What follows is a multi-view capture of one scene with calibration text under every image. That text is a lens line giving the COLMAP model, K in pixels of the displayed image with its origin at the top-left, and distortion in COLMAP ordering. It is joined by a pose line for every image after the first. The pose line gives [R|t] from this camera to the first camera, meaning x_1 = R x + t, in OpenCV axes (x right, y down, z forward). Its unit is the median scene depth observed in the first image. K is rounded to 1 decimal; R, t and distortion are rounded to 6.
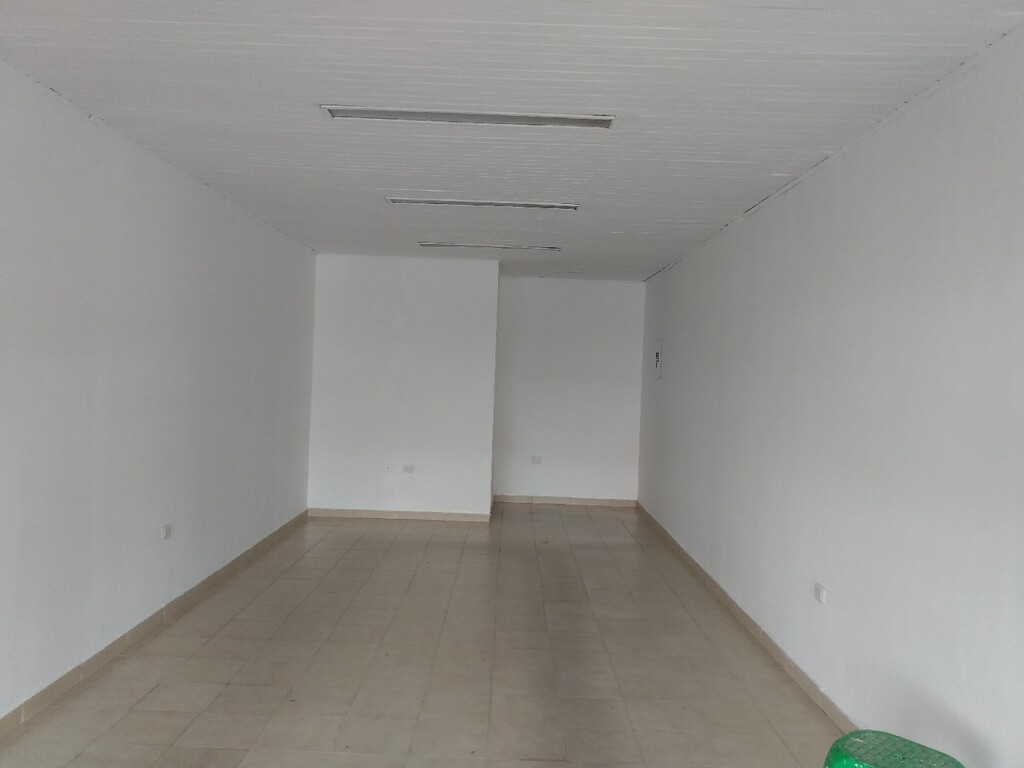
lens RADIAL K [[779.6, 0, 512.0], [0, 779.6, 384.0], [0, 0, 1]] dist [0.086017, -0.150931]
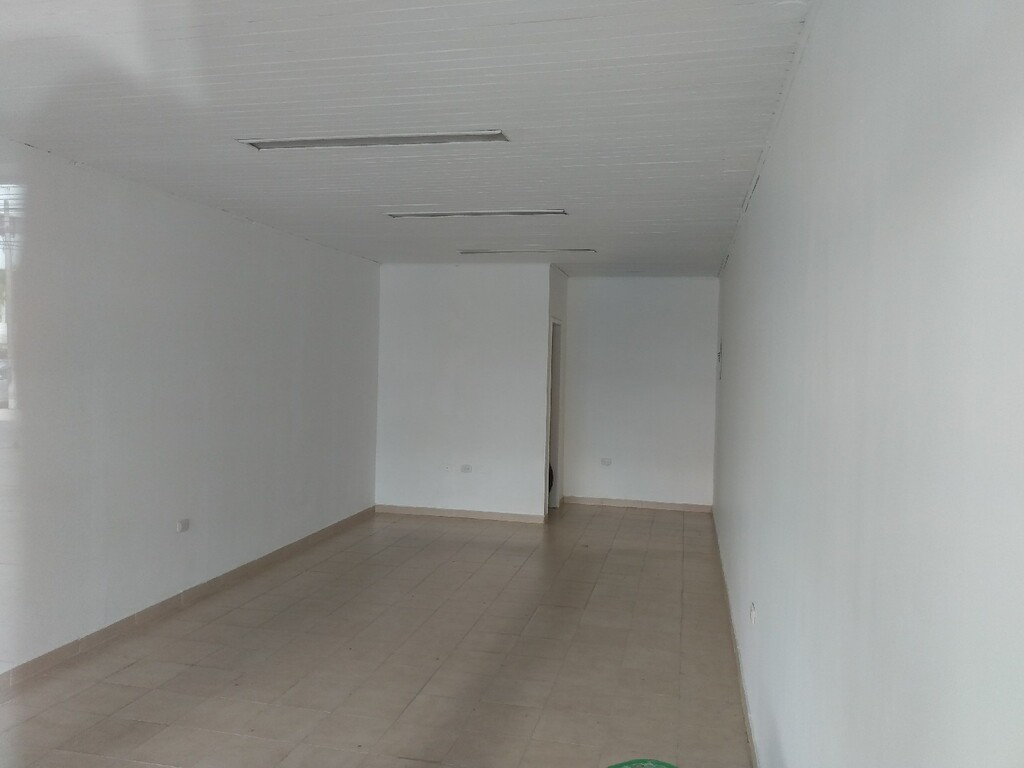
lens RADIAL K [[779.6, 0, 512.0], [0, 779.6, 384.0], [0, 0, 1]] dist [0.086017, -0.150931]
pose [[0.976122, -0.006890, -0.217114, 0.165117], [0.008119, 0.999956, 0.004771, -0.008967], [0.217072, -0.006420, 0.976135, 0.008285]]
